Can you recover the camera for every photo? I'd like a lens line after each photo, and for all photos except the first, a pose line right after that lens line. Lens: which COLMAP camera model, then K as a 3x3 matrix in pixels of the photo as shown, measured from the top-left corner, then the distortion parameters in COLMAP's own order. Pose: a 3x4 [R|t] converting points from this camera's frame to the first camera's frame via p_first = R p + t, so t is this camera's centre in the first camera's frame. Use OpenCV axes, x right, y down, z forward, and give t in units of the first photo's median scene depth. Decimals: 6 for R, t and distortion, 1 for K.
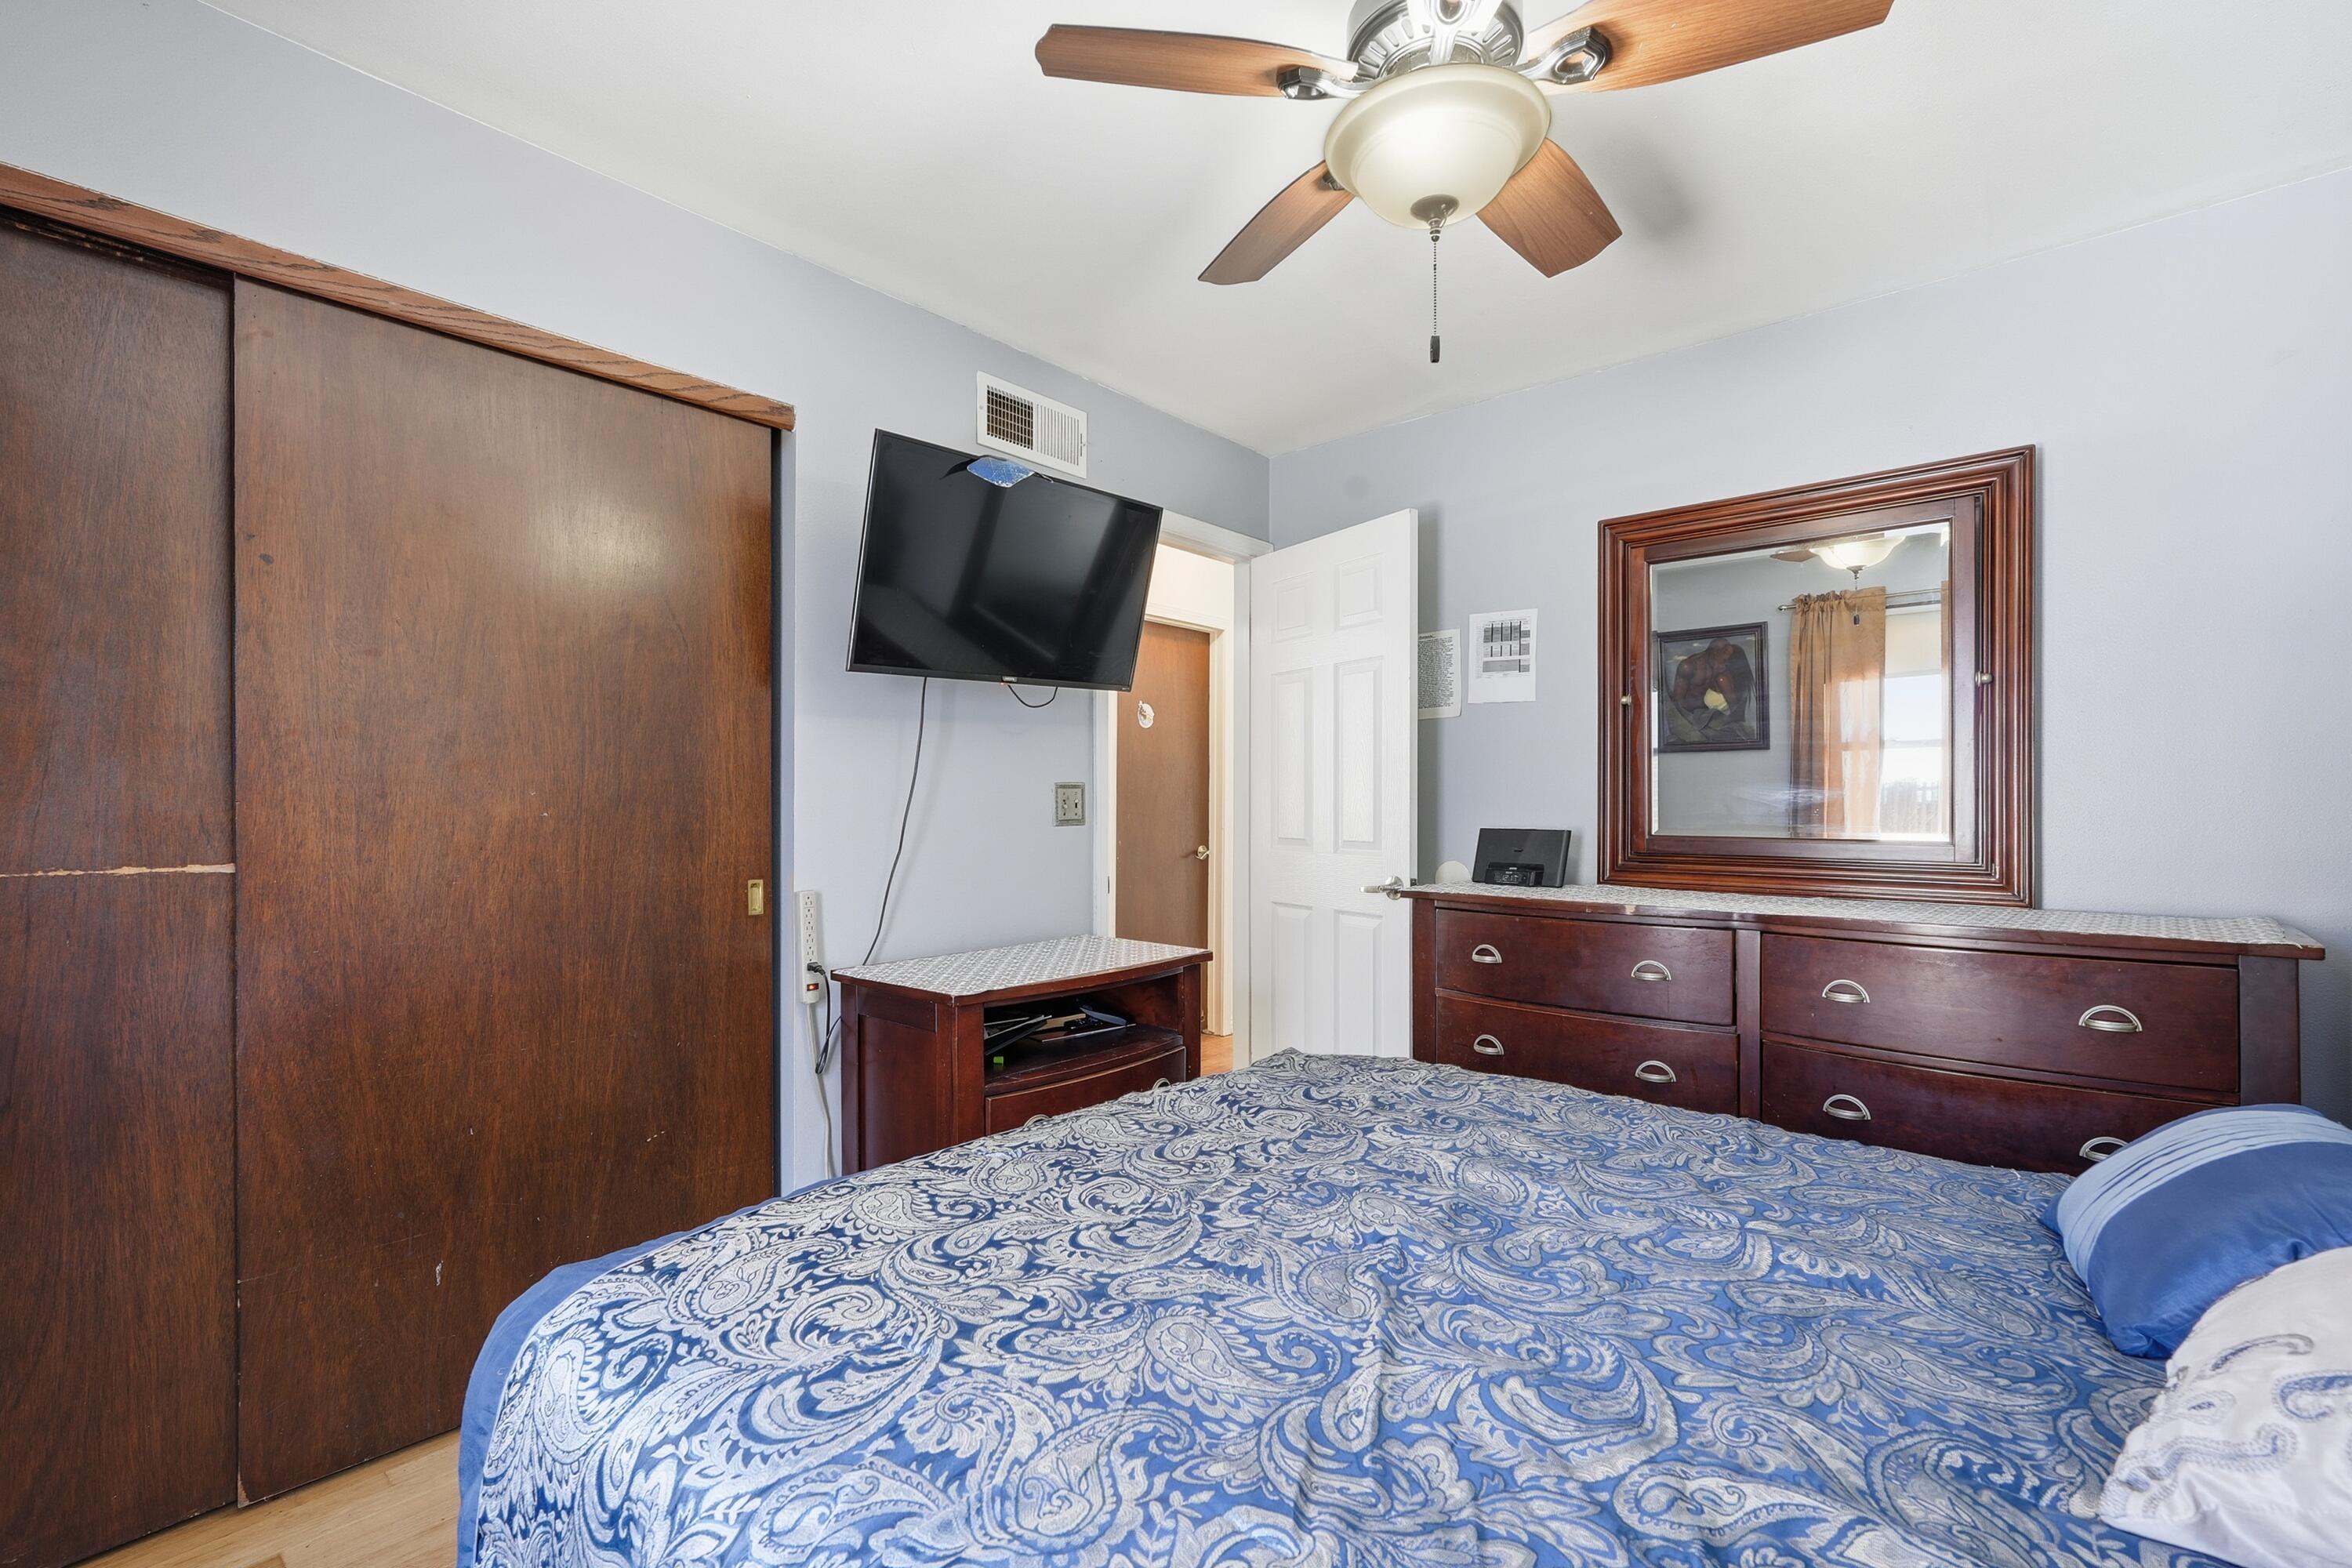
lens RADIAL K [[1067.0, 0, 1178.4], [0, 1067.0, 832.0], [0, 0, 1]] dist [-0.018678, 0.009874]
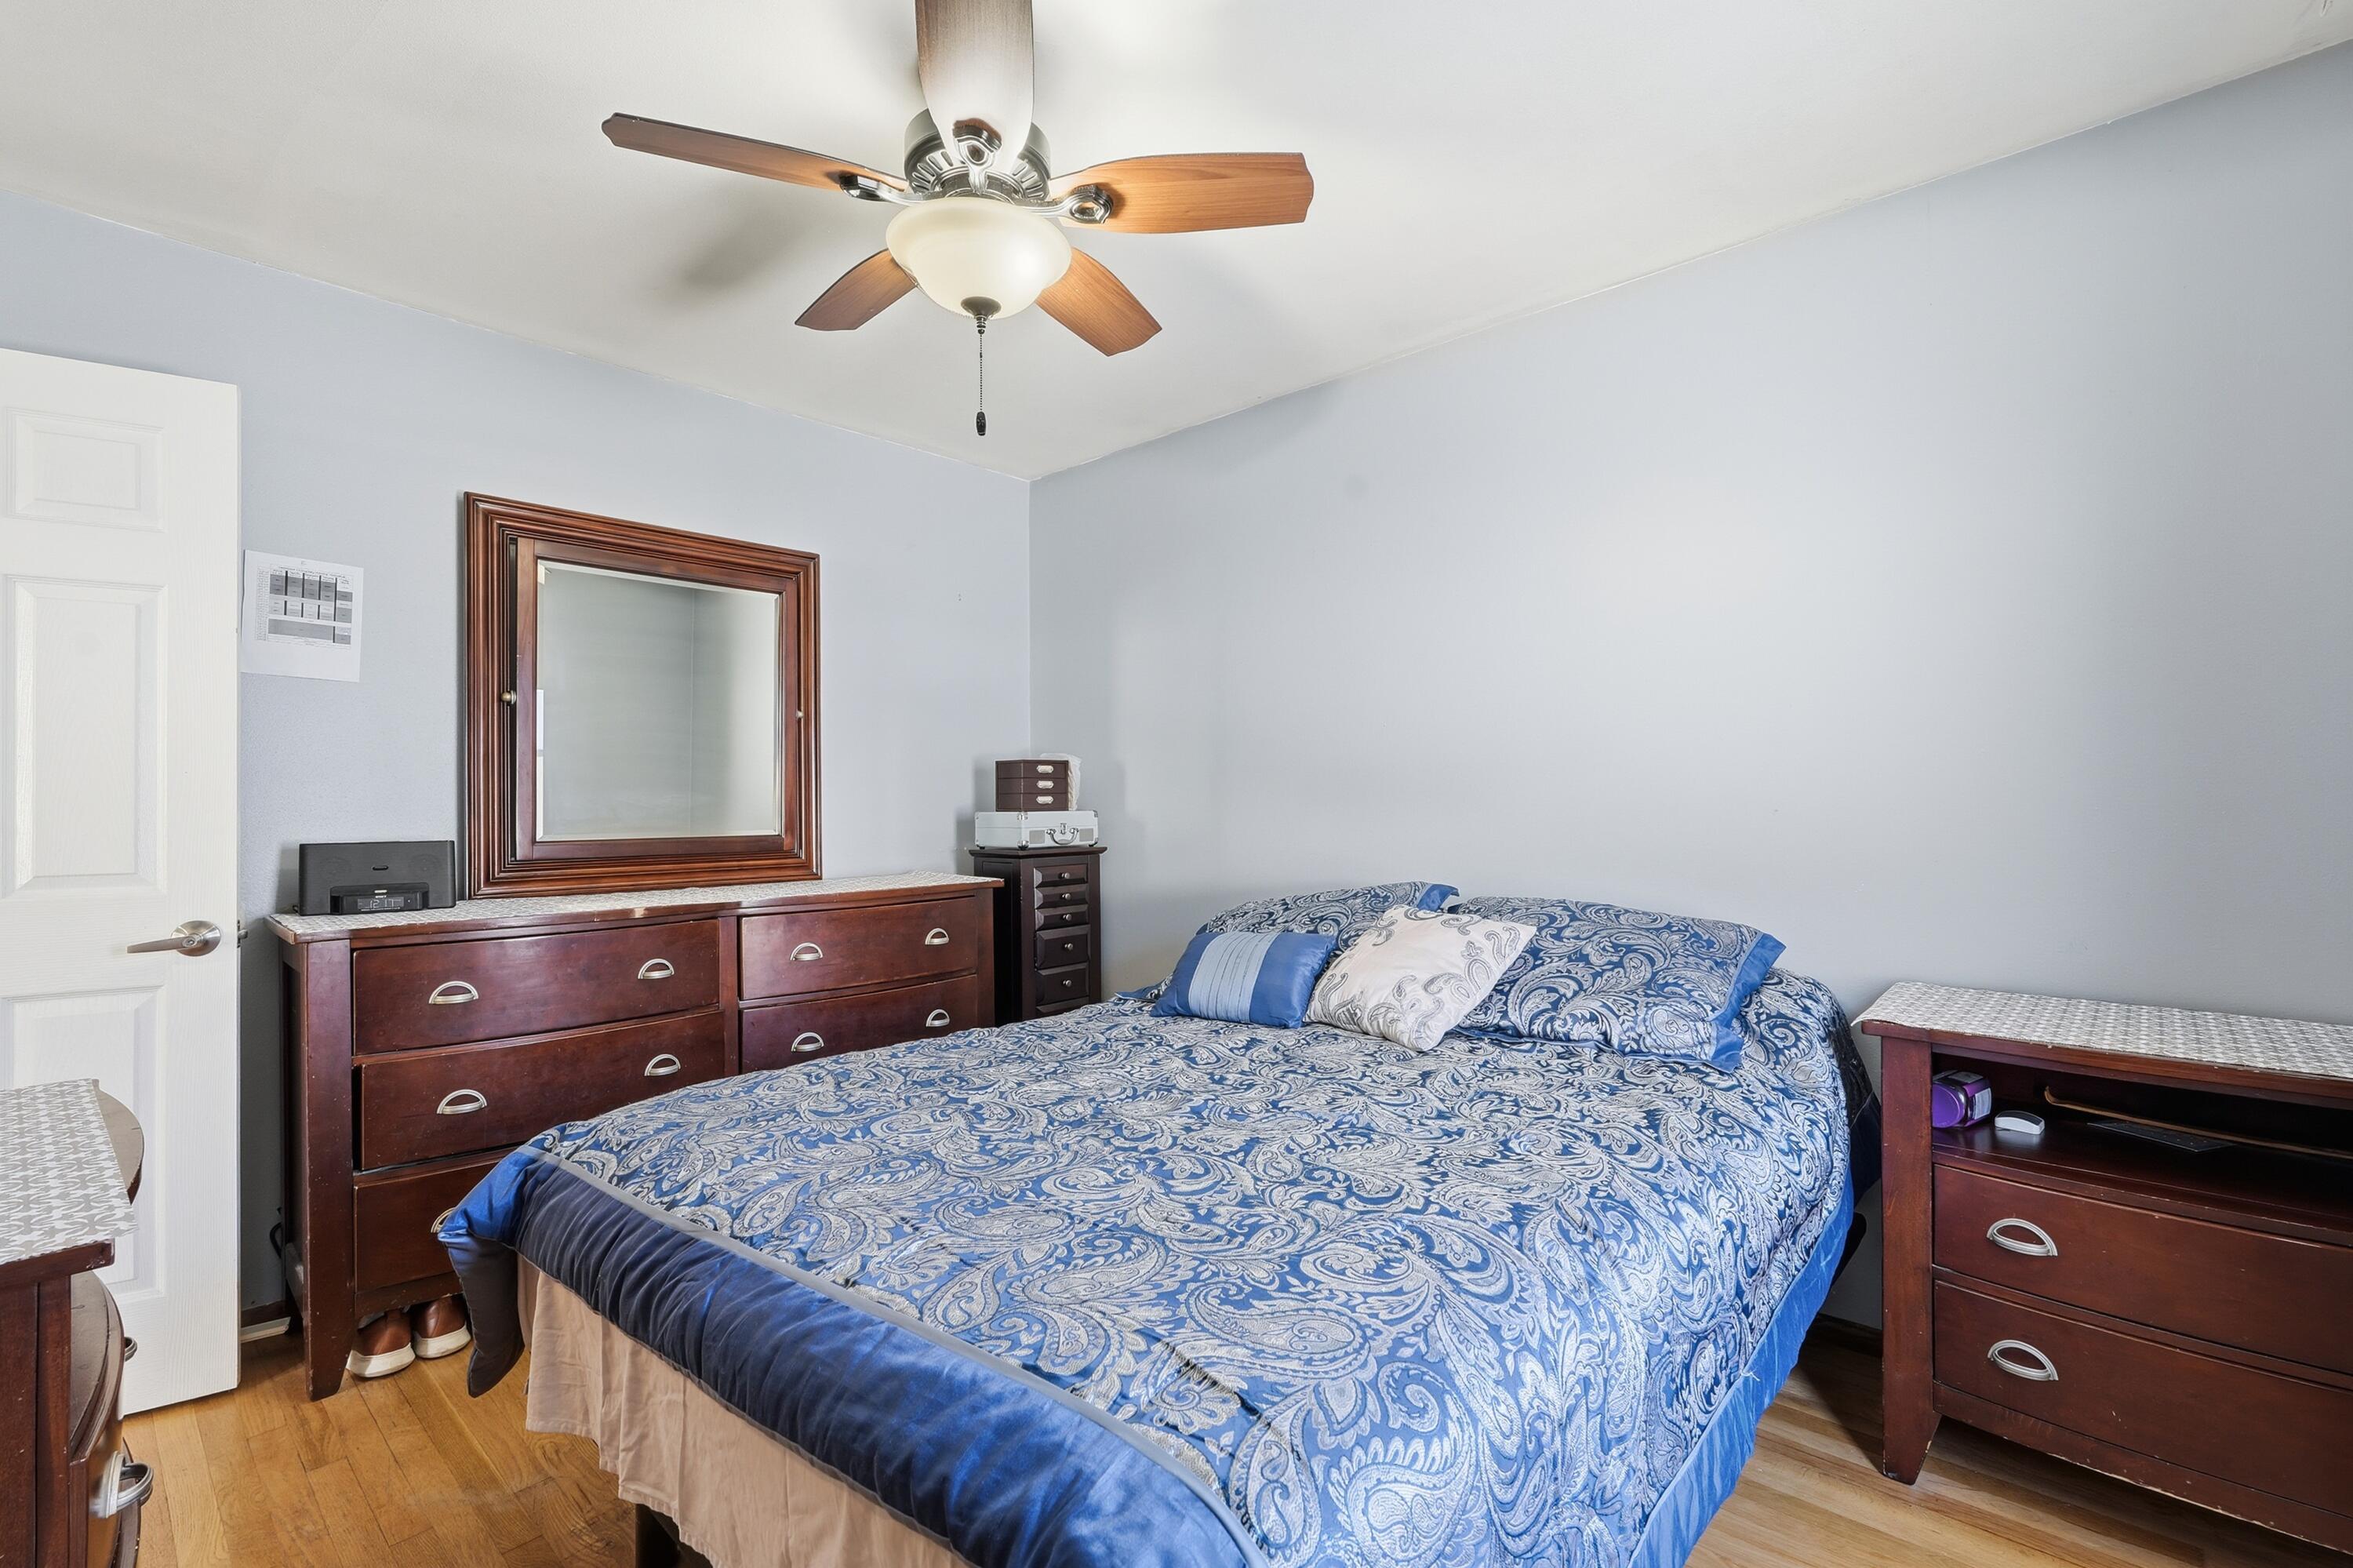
lens RADIAL K [[1067.5, 0, 1178.9], [0, 1067.5, 832.0], [0, 0, 1]] dist [-0.018678, 0.009874]
pose [[-0.005739, -0.028373, 0.999581, -1.223018], [0.034223, 0.999006, 0.028553, -0.030759], [-0.999398, 0.034373, -0.004762, 1.012555]]
